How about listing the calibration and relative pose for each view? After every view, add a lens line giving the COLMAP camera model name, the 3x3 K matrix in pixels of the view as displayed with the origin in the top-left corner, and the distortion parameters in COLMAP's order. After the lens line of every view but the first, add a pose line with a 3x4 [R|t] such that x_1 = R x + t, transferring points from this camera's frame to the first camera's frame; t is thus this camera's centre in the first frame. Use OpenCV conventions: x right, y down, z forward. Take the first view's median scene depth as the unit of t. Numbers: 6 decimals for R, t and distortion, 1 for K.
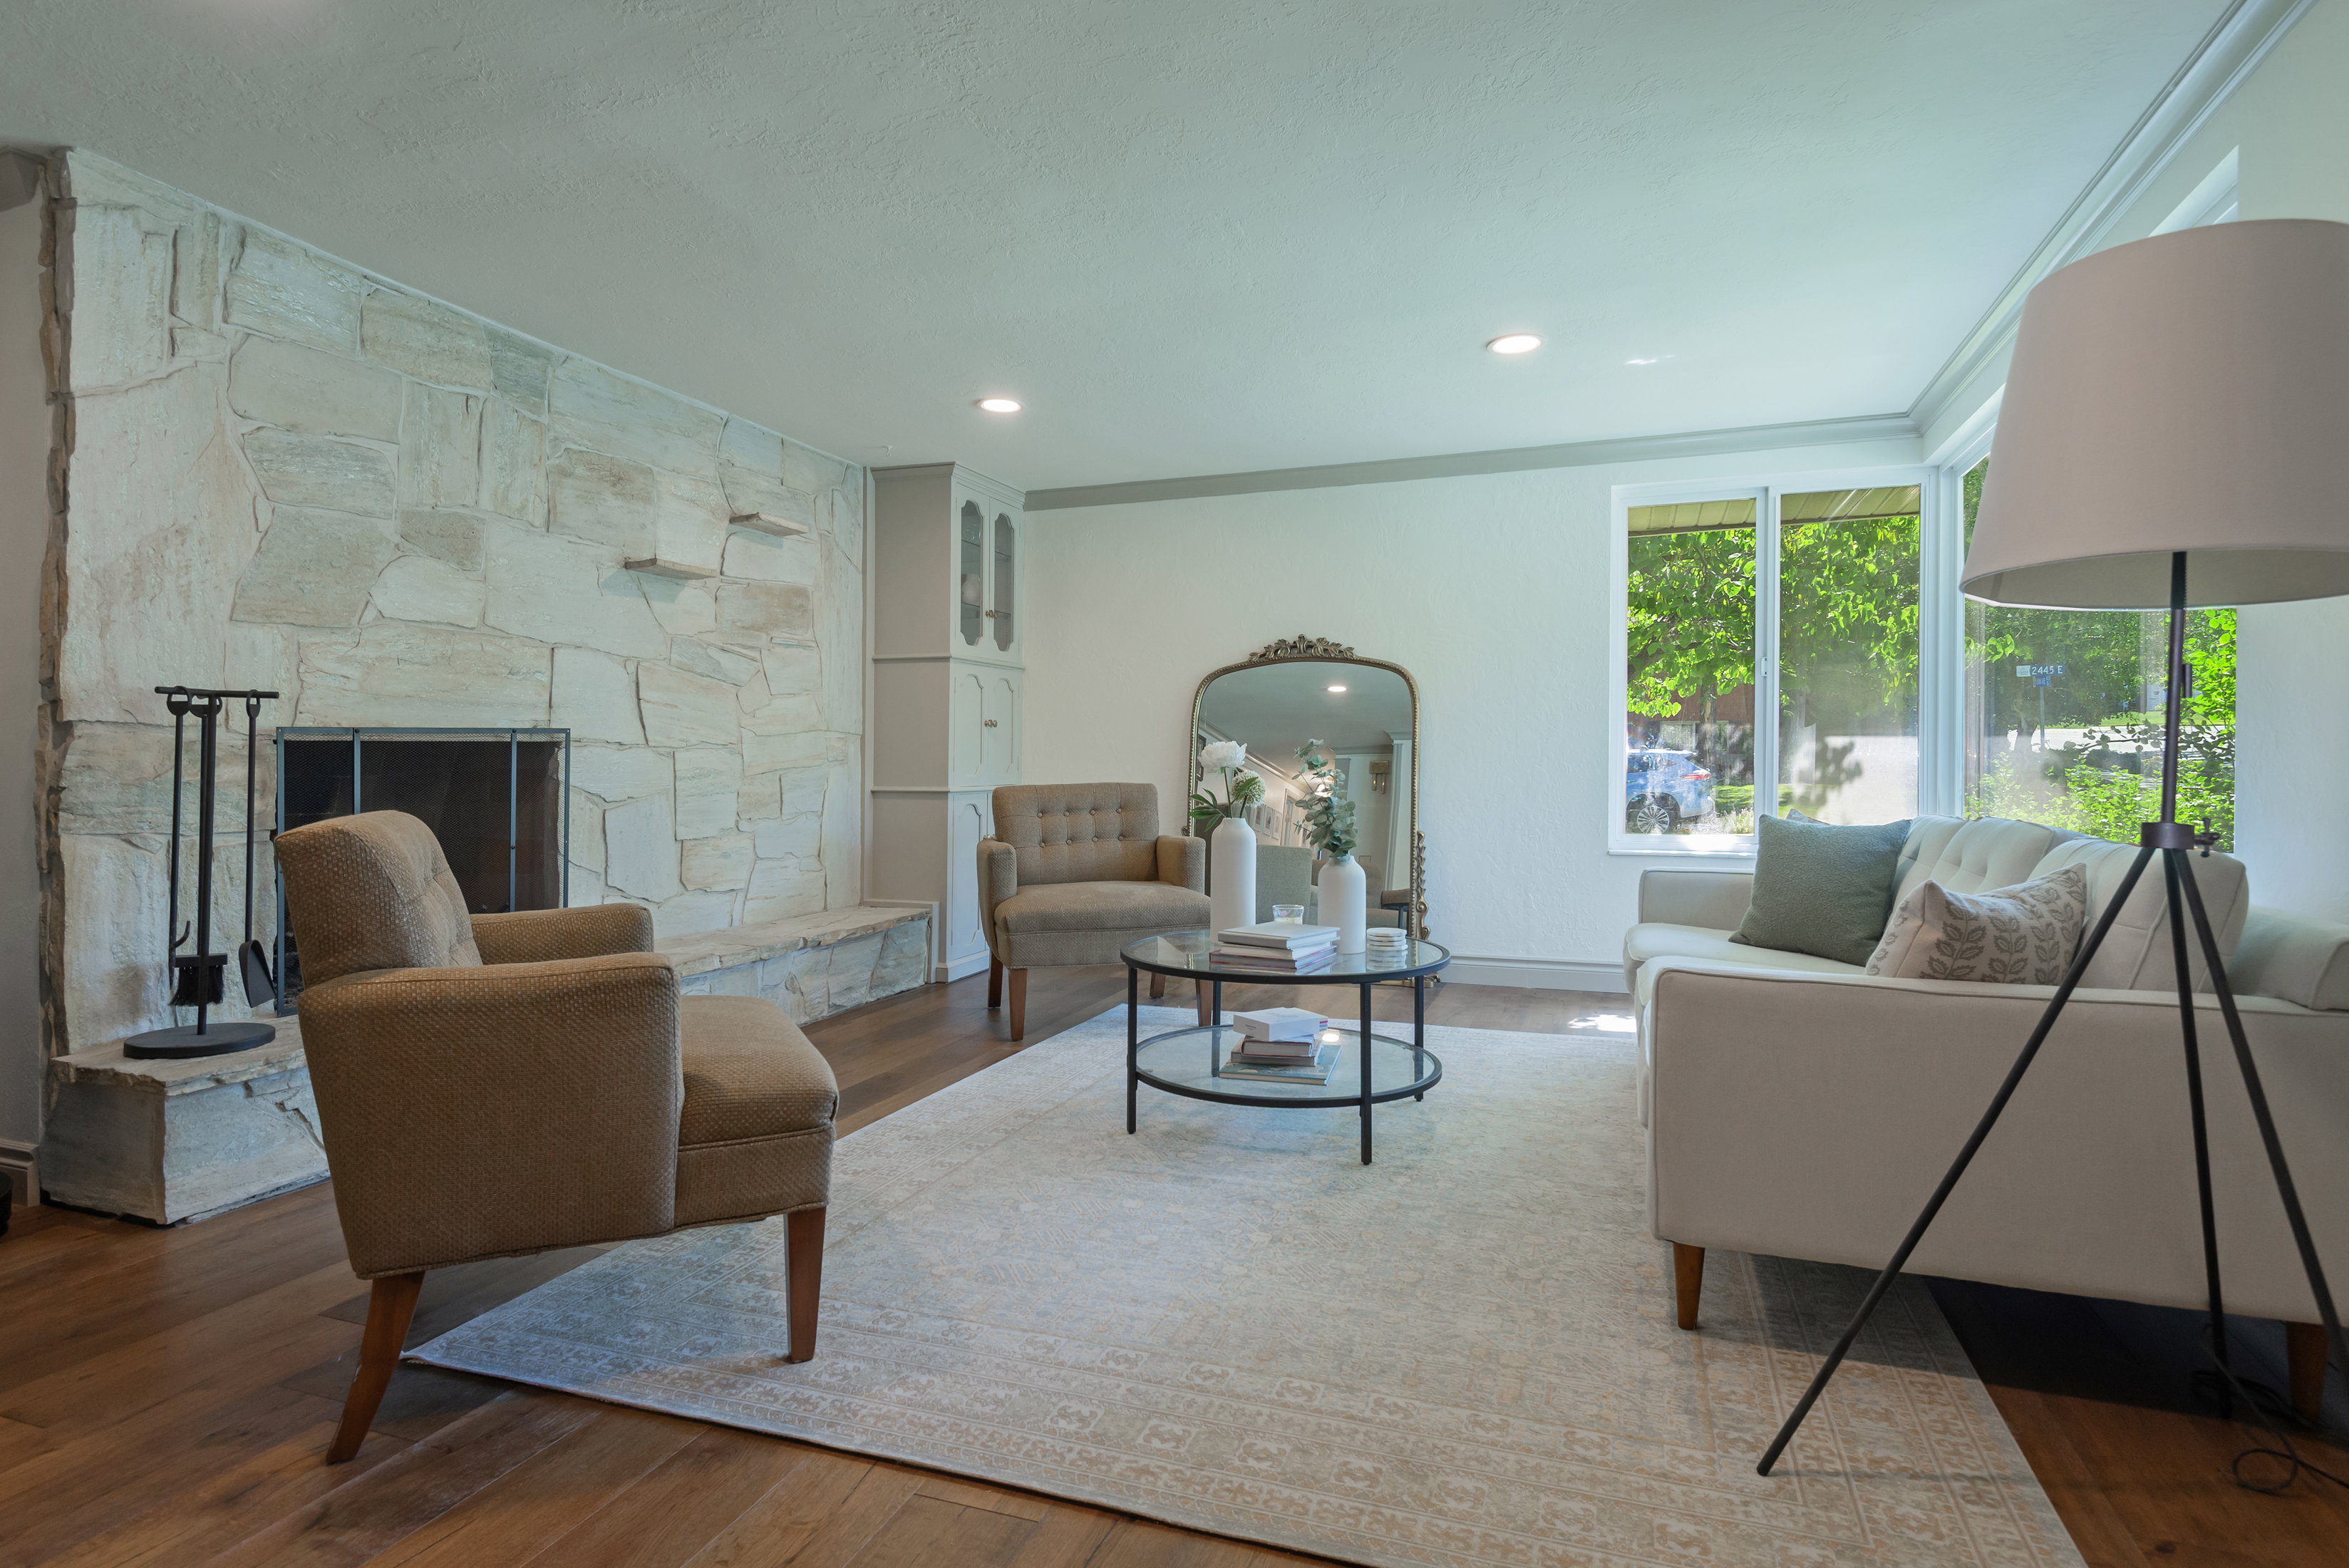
lens RADIAL K [[1184.4, 0, 1196.1], [0, 1184.4, 772.7], [0, 0, 1]] dist [0.009643, -0.003043]
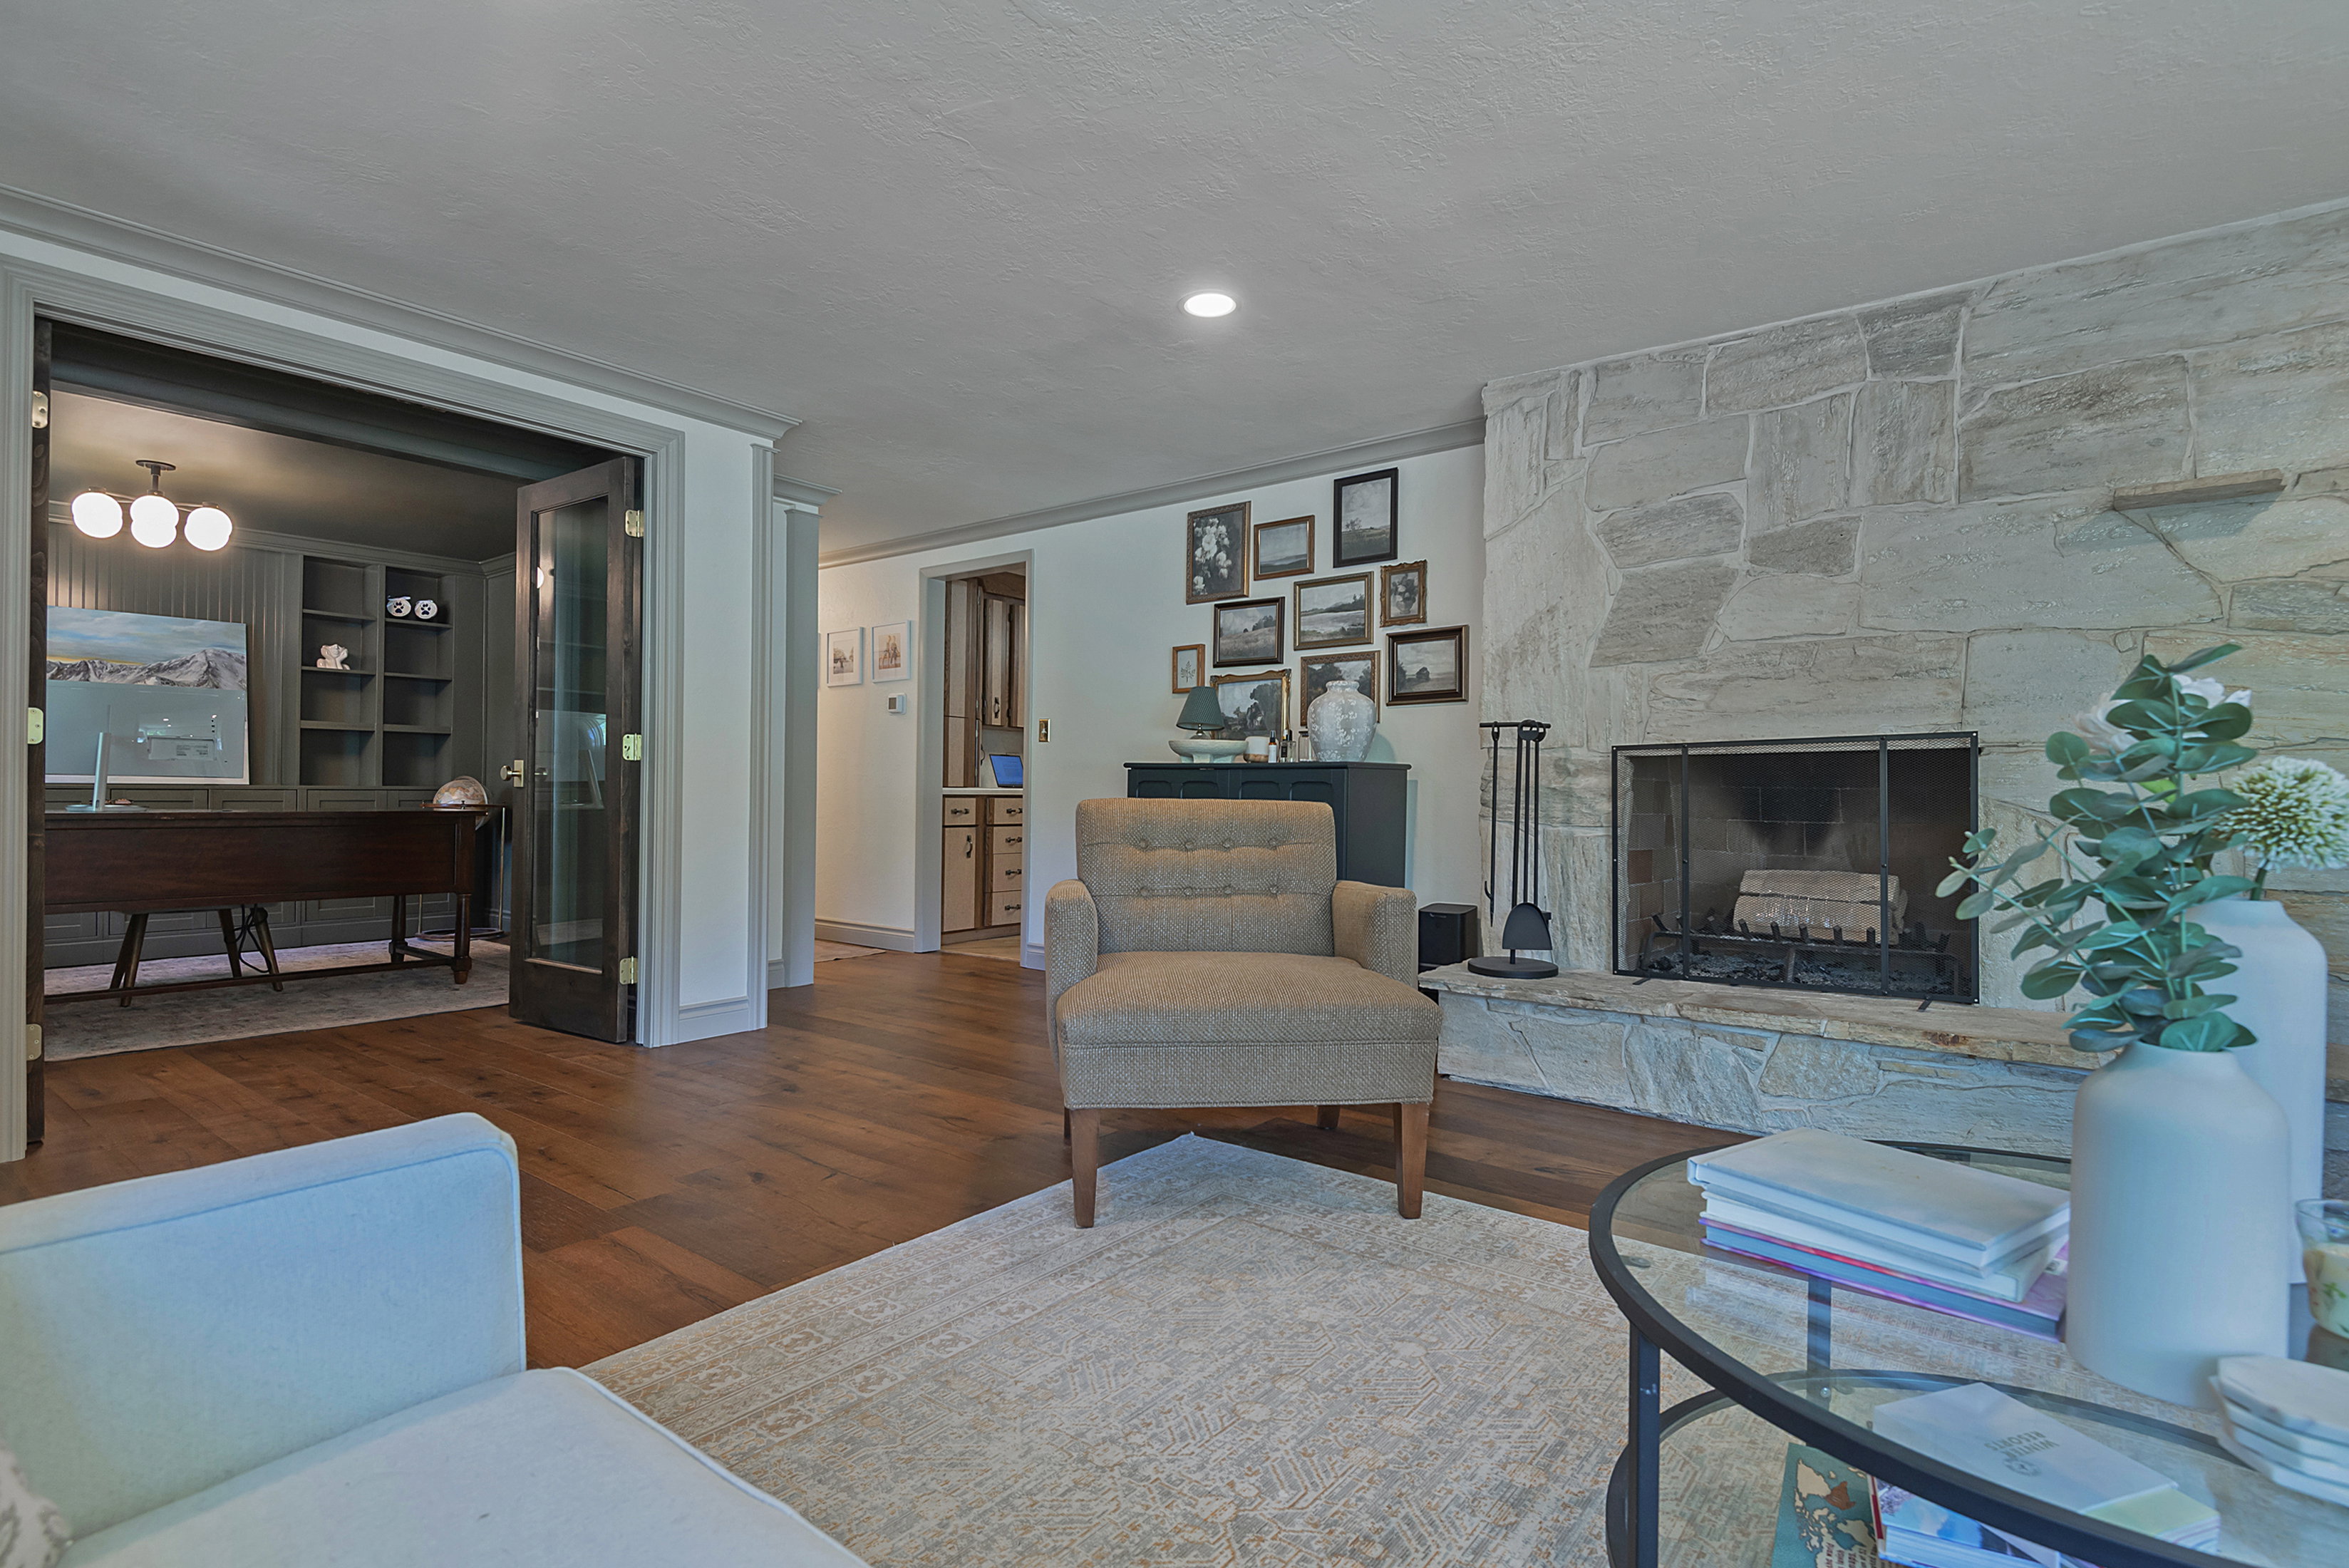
lens RADIAL K [[1129.9, 0, 1224.7], [0, 1129.9, 787.7], [0, 0, 1]] dist [0.008263, -0.004361]
pose [[-0.293739, -0.004620, -0.955874, 0.485016], [-0.013619, 0.999907, -0.000648, 0.012187], [0.955789, 0.012828, -0.293775, 0.920385]]
